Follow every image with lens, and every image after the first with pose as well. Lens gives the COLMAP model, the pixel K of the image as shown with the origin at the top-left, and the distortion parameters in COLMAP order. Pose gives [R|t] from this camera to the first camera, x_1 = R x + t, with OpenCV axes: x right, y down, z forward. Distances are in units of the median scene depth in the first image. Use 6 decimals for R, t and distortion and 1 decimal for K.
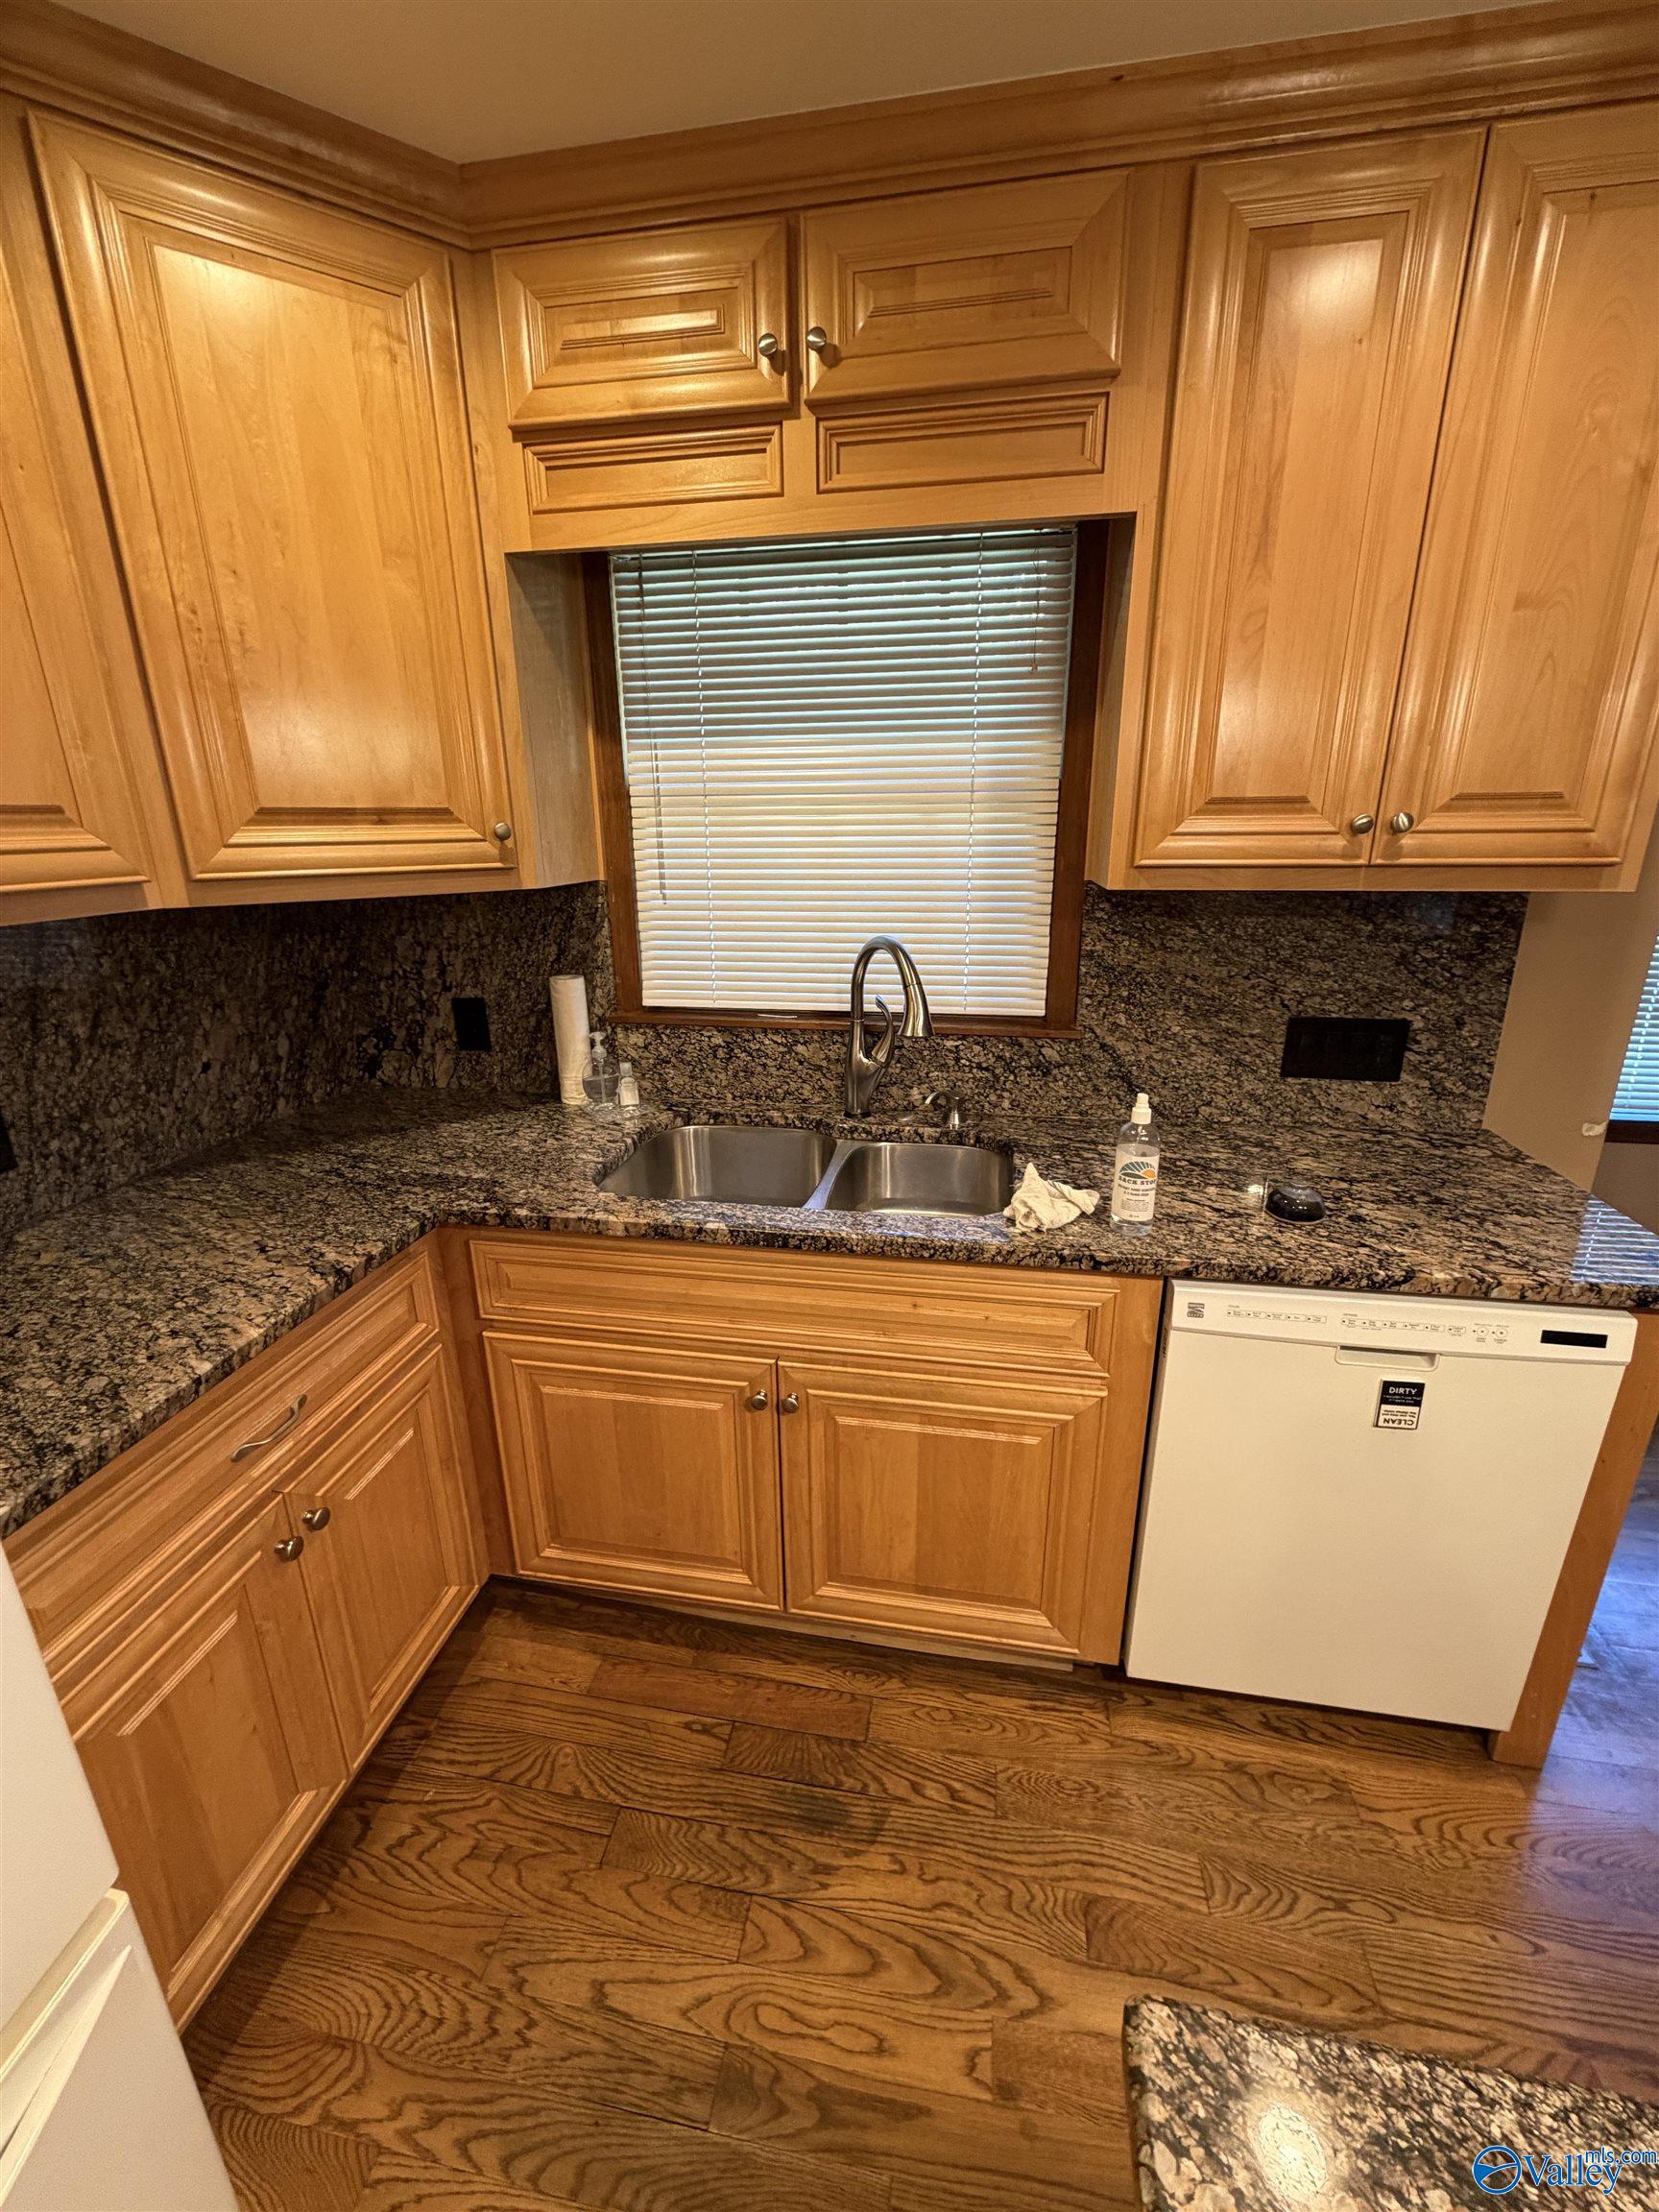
lens RADIAL K [[888.1, 0, 836.7], [0, 888.1, 1092.1], [0, 0, 1]] dist [-0.002247, 0.000367]
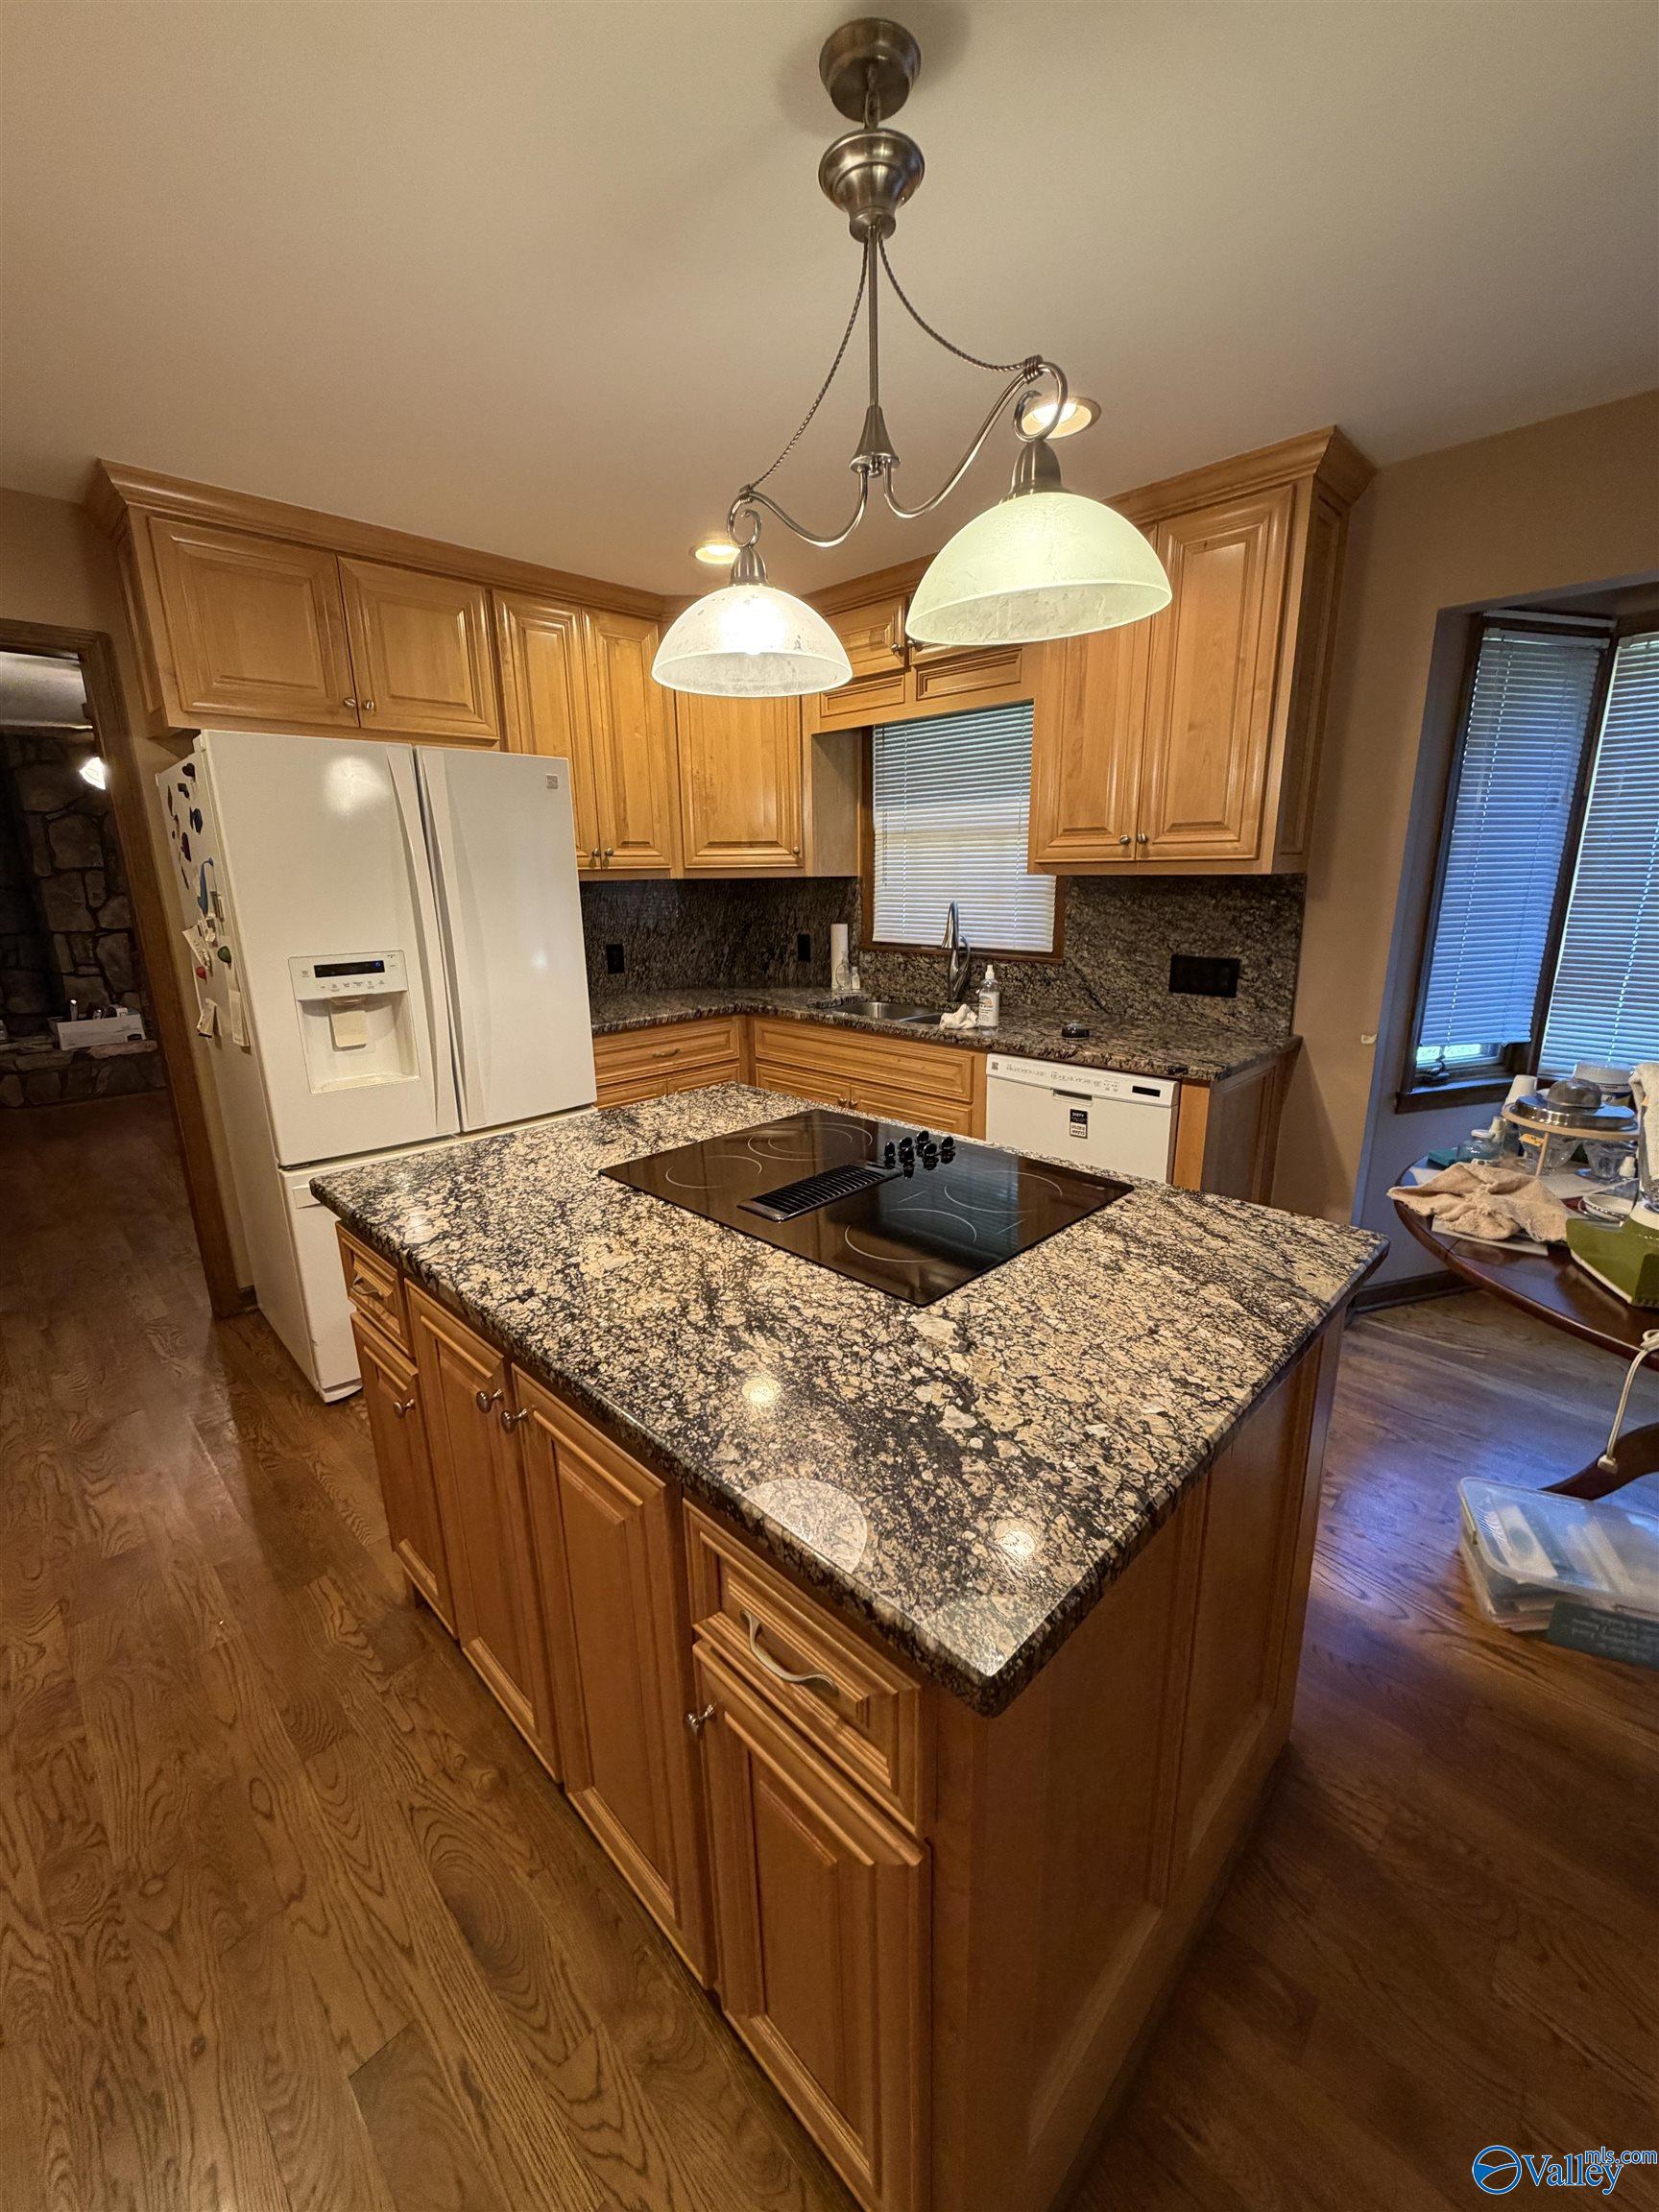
lens RADIAL K [[888.1, 0, 822.3], [0, 888.1, 1094.5], [0, 0, 1]] dist [-0.002247, 0.000367]
pose [[0.817836, 0.140128, -0.558129, 0.956209], [-0.163184, 0.986558, 0.008577, 0.273710], [0.551828, 0.084063, 0.829710, -0.751978]]
